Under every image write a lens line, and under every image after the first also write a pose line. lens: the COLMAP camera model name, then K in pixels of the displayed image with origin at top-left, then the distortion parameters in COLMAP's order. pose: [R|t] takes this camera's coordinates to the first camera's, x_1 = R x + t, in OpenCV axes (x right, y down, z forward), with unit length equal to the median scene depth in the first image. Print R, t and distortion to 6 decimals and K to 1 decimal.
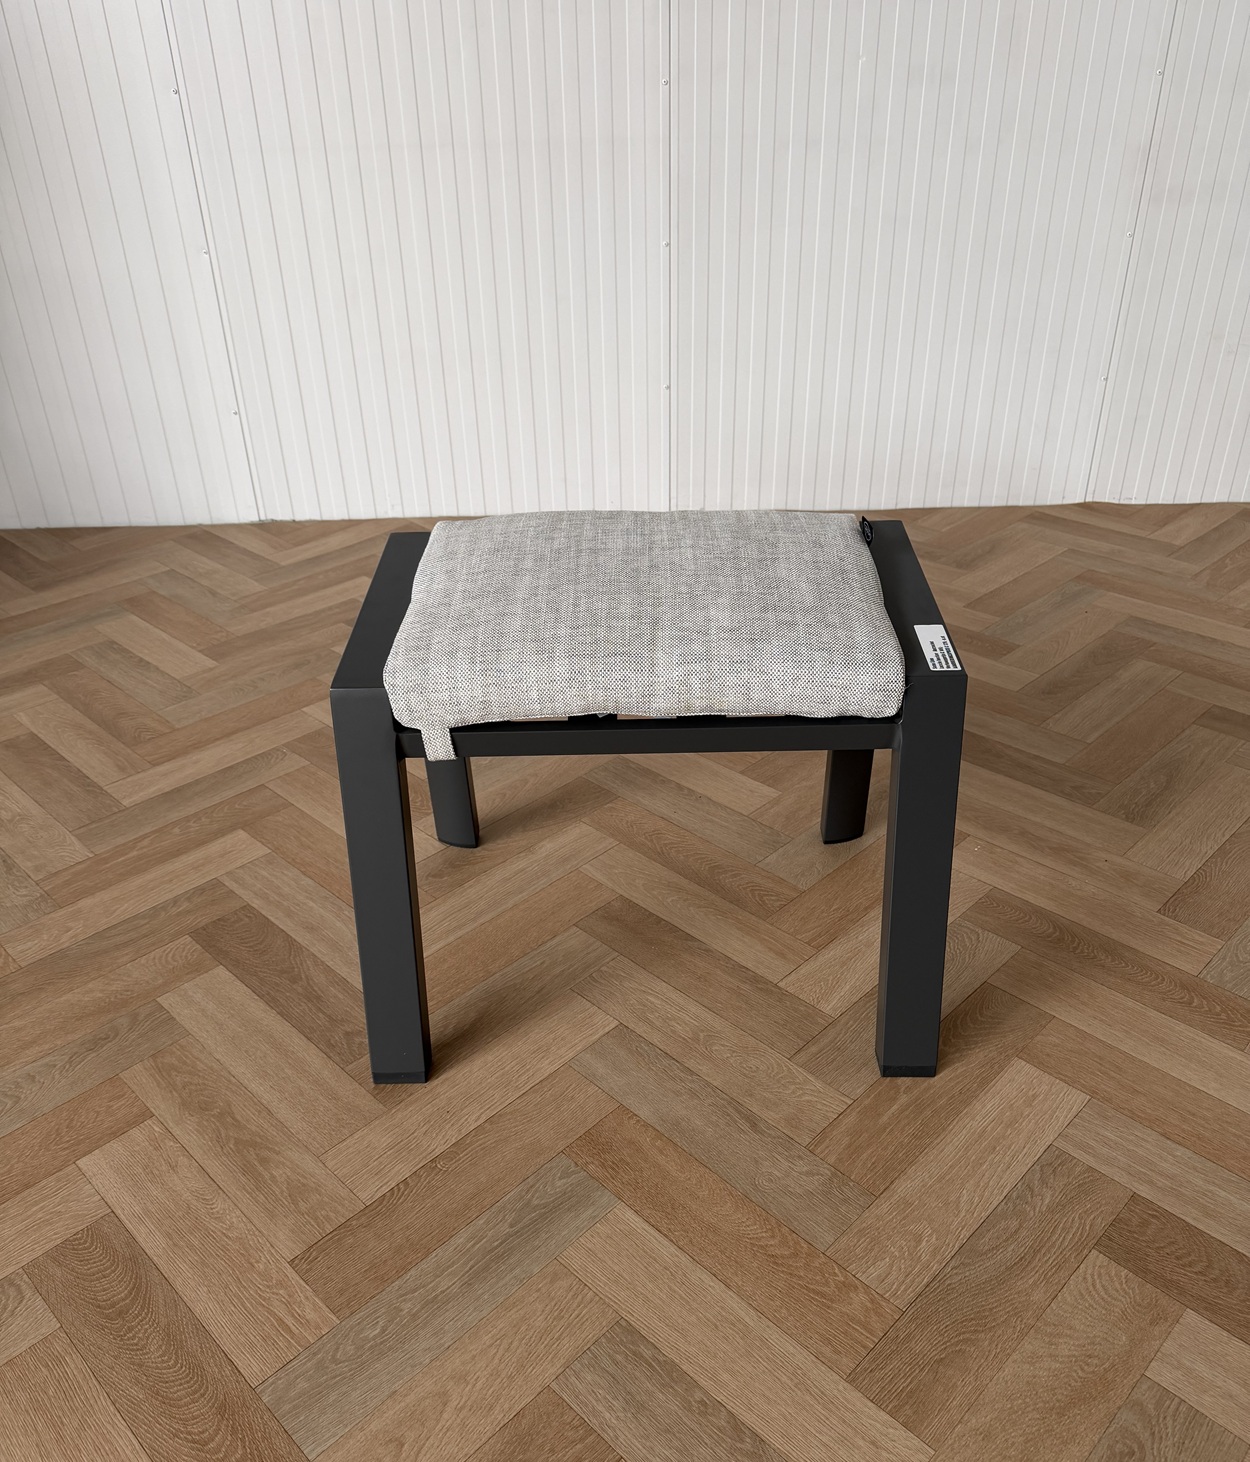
lens RADIAL K [[1194.0, 0, 613.3], [0, 1194.0, 800.9], [0, 0, 1]] dist [0.041480, -0.067133]
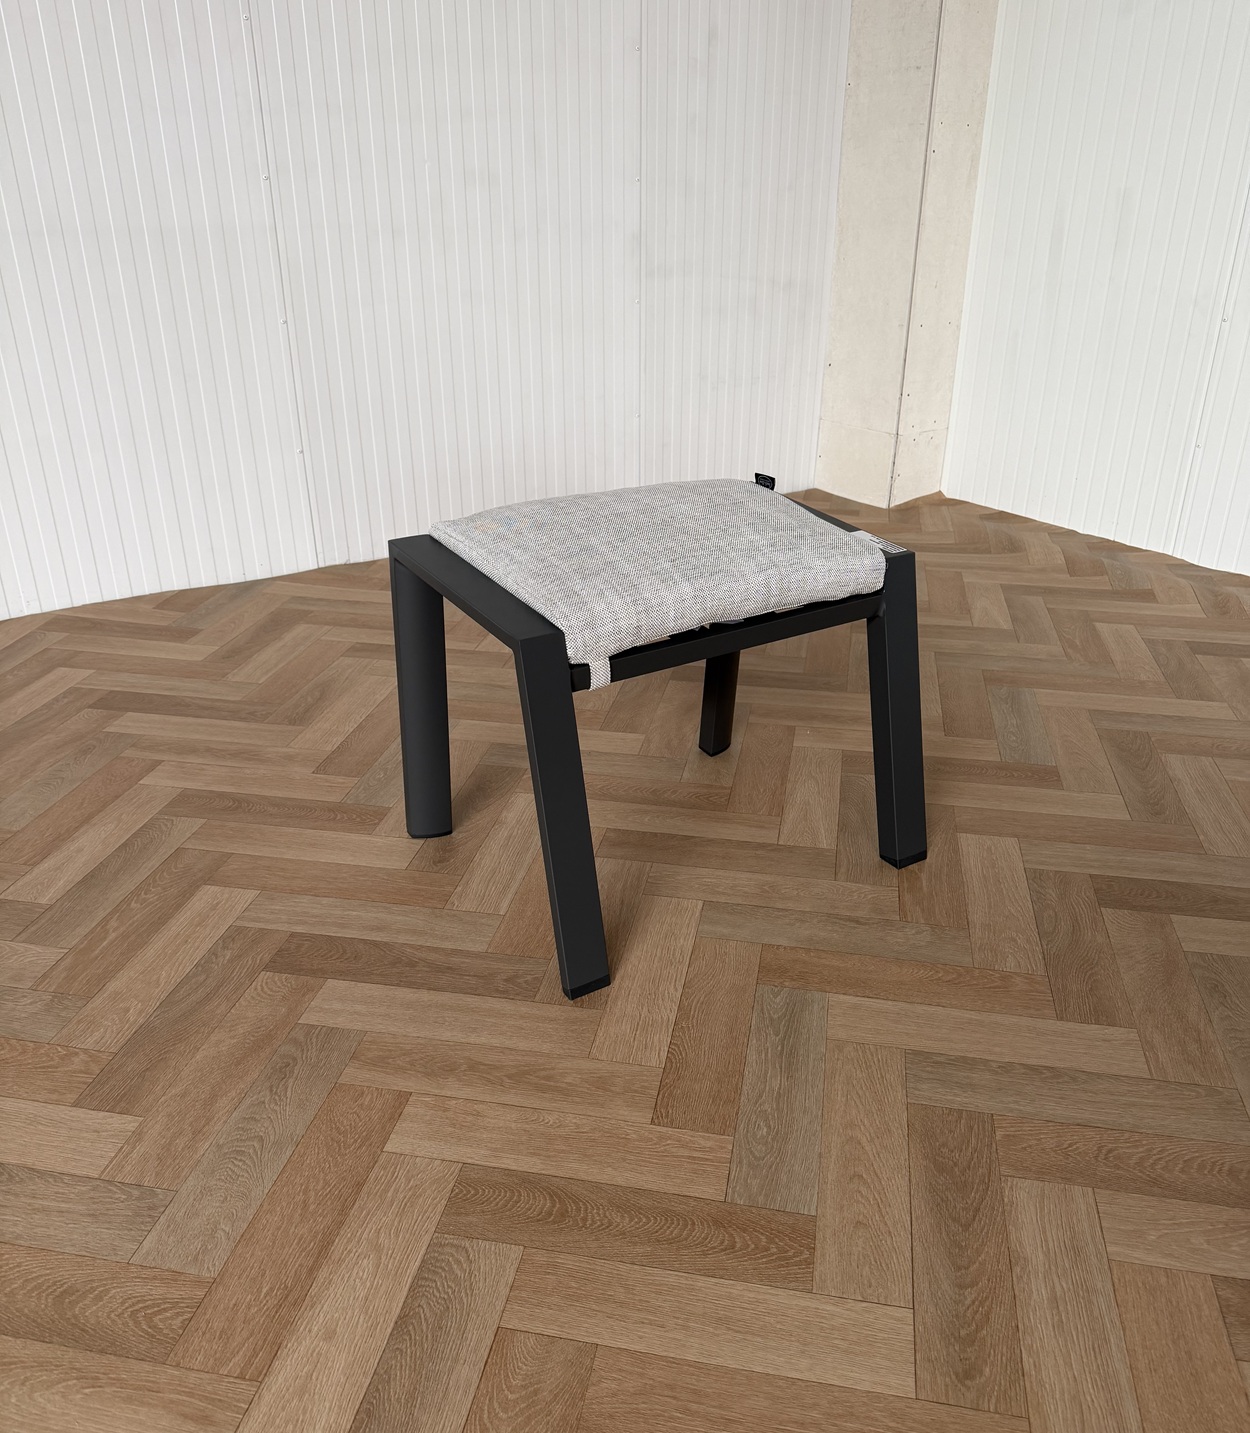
lens RADIAL K [[1200.9, 0, 623.2], [0, 1200.9, 763.2], [0, 0, 1]] dist [0.074761, -0.133515]
pose [[0.827568, -0.222557, 0.515363, -0.544938], [0.281352, 0.958863, -0.037715, 0.064820], [-0.485769, 0.176210, 0.856142, -0.010802]]
